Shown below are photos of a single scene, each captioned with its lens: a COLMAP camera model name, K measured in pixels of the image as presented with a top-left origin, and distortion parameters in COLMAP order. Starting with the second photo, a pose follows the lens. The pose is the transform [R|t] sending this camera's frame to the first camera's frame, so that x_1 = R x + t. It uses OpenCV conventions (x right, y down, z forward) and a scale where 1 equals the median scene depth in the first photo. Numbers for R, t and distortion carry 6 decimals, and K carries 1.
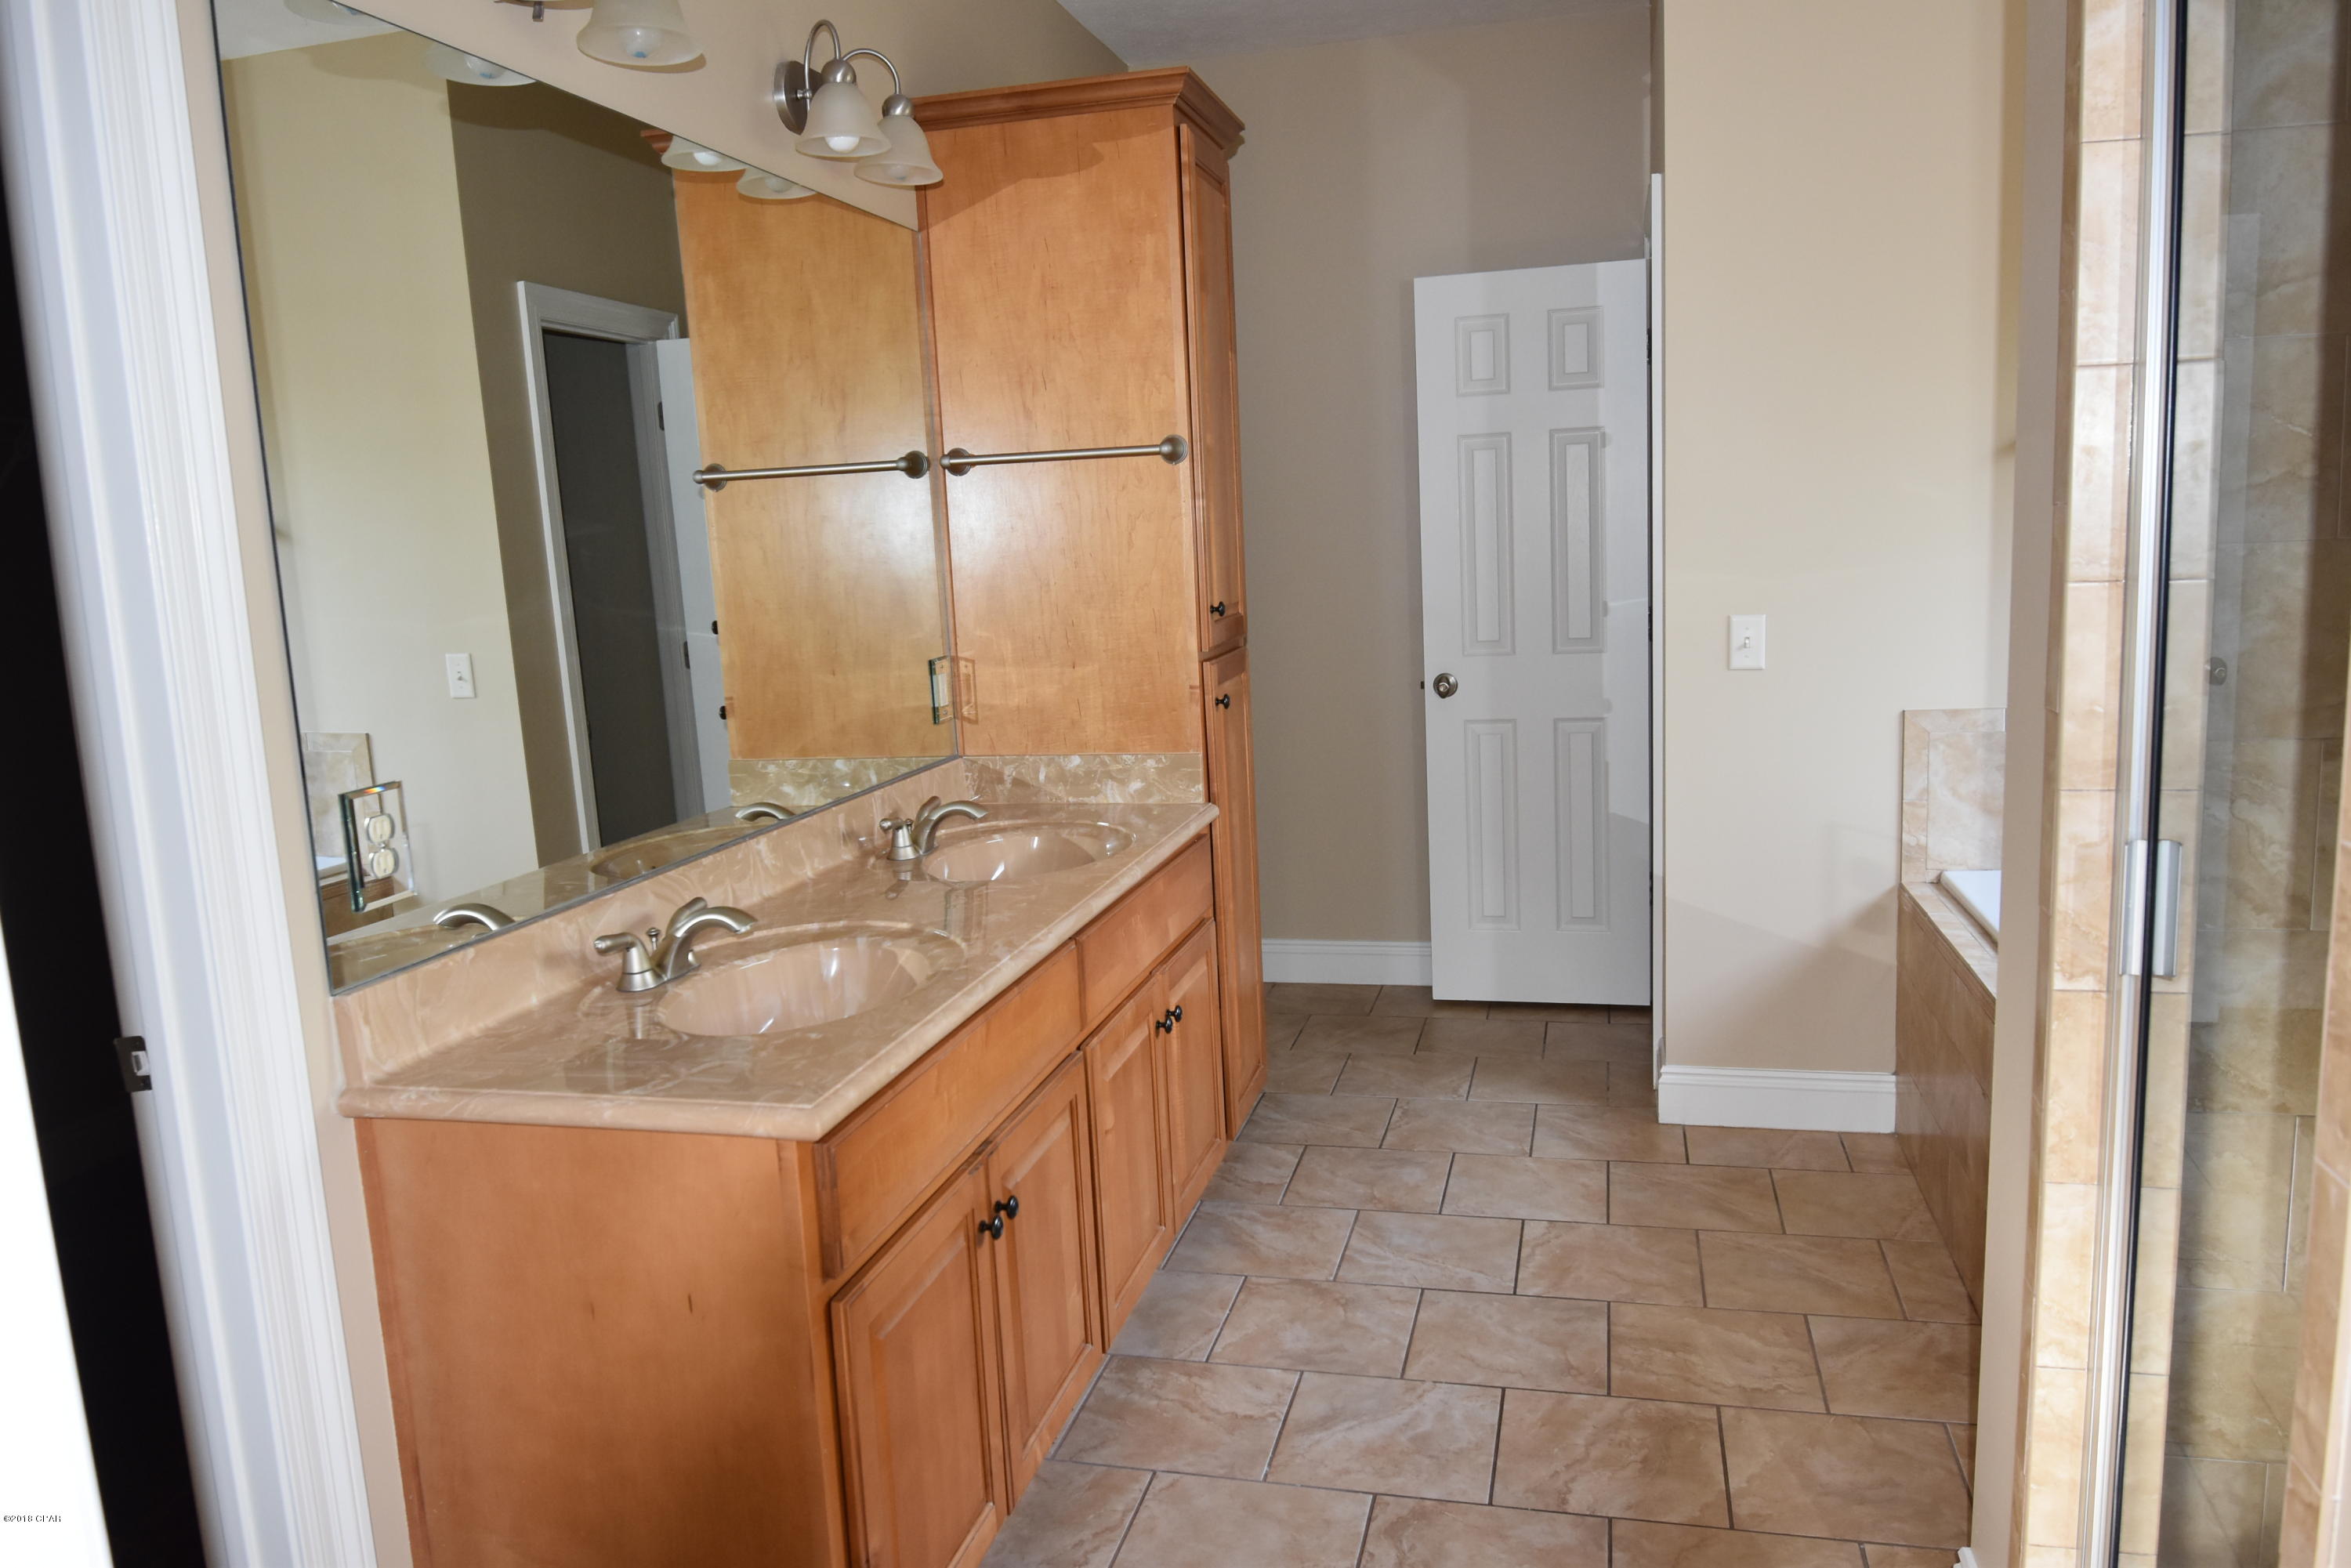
lens RADIAL K [[1657.9, 0, 1180.5], [0, 1657.9, 784.4], [0, 0, 1]] dist [0.006104, -0.040654]
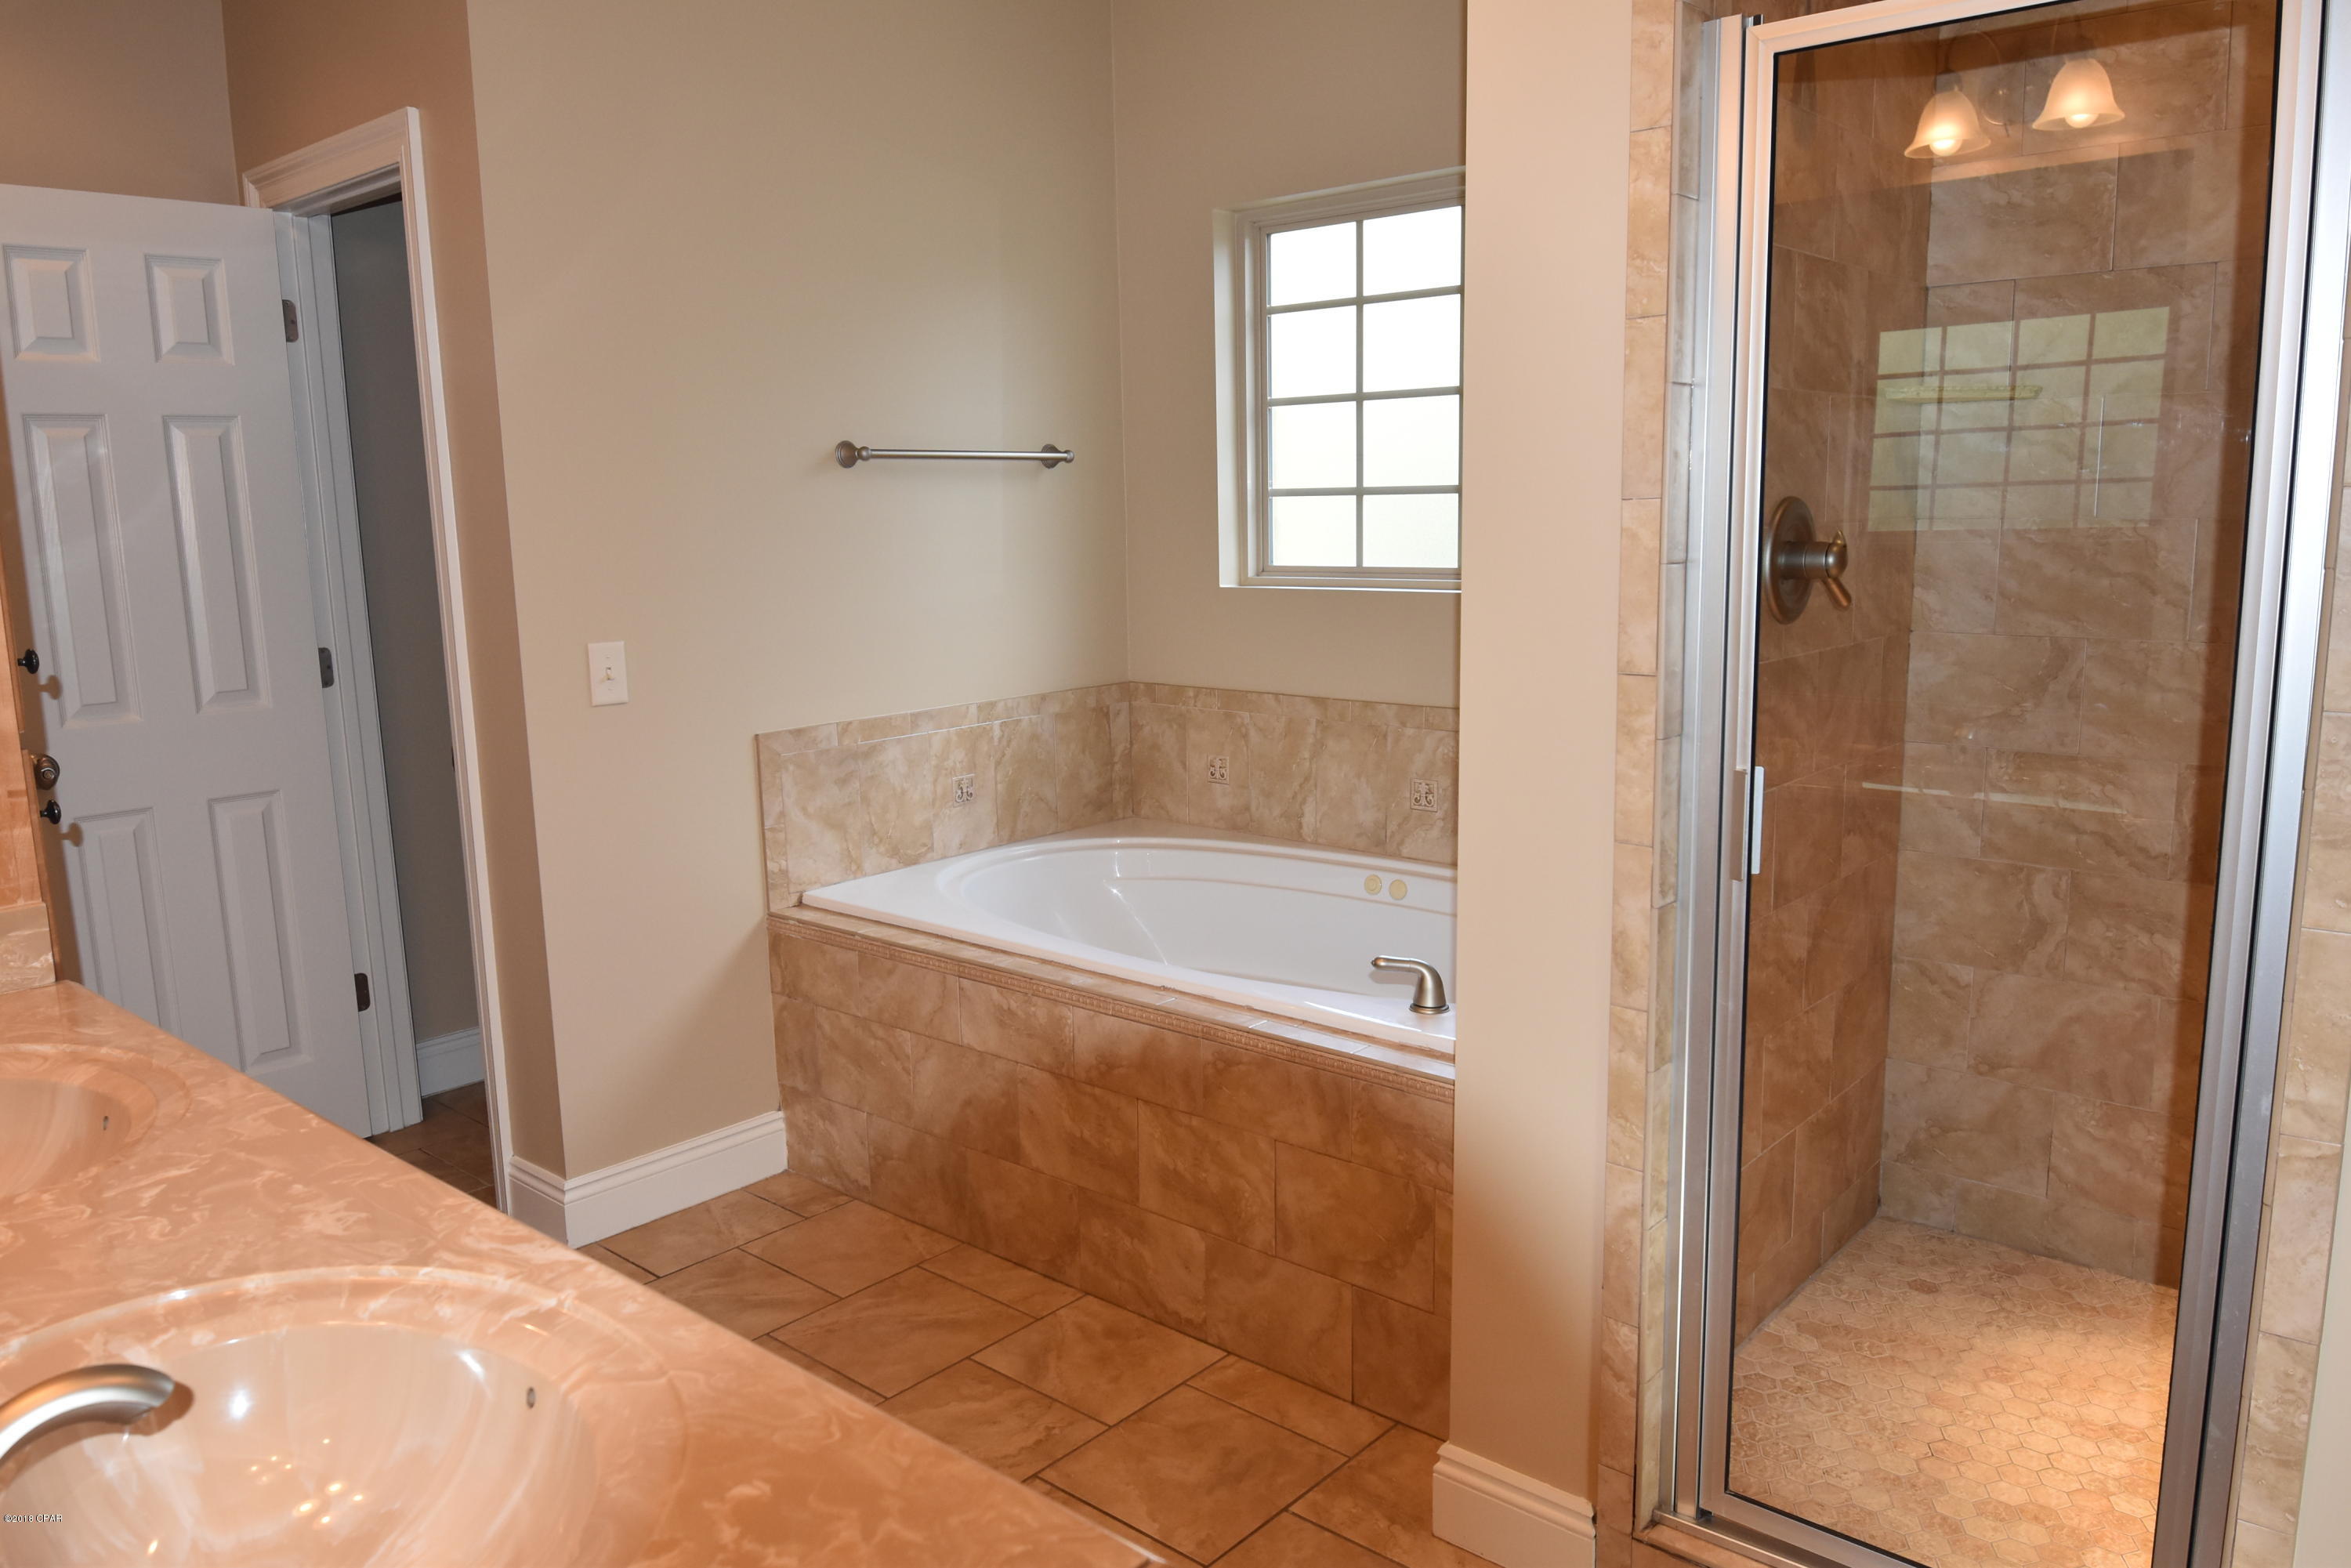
lens RADIAL K [[1657.9, 0, 1178.4], [0, 1657.9, 786.6], [0, 0, 1]] dist [0.006104, -0.040654]
pose [[0.451104, -0.113136, 0.885272, -0.310135], [0.136514, 0.989007, 0.056831, -0.036033], [-0.881969, 0.095215, 0.461589, 0.342532]]
